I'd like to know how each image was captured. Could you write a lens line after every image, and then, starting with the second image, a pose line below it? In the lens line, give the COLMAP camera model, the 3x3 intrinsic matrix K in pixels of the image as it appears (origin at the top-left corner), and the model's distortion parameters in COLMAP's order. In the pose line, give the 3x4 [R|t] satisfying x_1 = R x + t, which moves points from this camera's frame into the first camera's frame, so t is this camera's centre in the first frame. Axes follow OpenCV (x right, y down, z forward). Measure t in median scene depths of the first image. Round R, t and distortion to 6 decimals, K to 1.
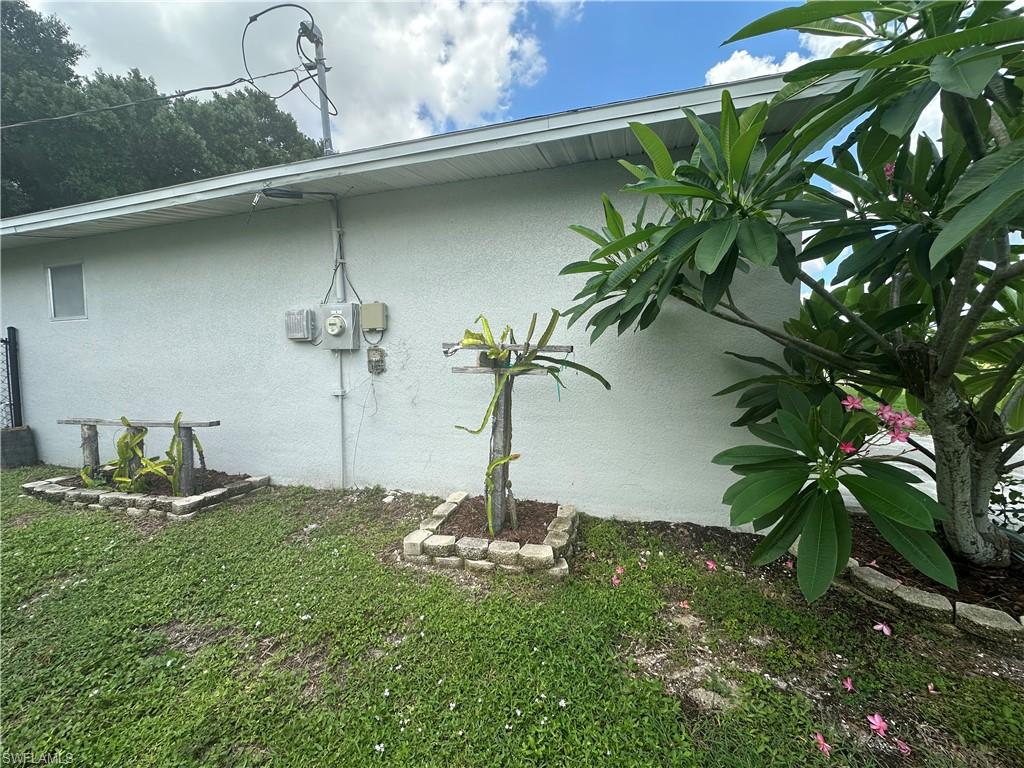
lens RADIAL K [[411.3, 0, 513.8], [0, 411.3, 386.7], [0, 0, 1]] dist [-0.003436, 0.000168]
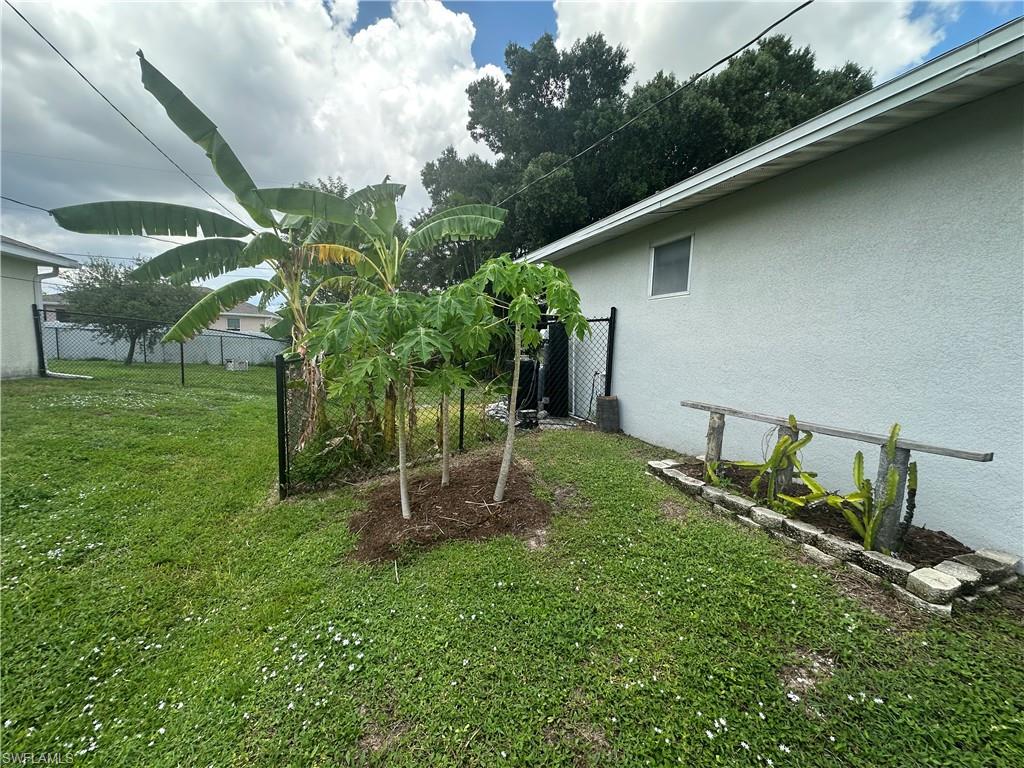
lens RADIAL K [[411.3, 0, 506.8], [0, 411.3, 384.8], [0, 0, 1]] dist [-0.003436, 0.000168]
pose [[0.598051, 0.116418, -0.792958, -0.579843], [-0.090444, 0.992877, 0.077556, 0.005696], [0.796338, 0.025336, 0.604321, 0.108715]]
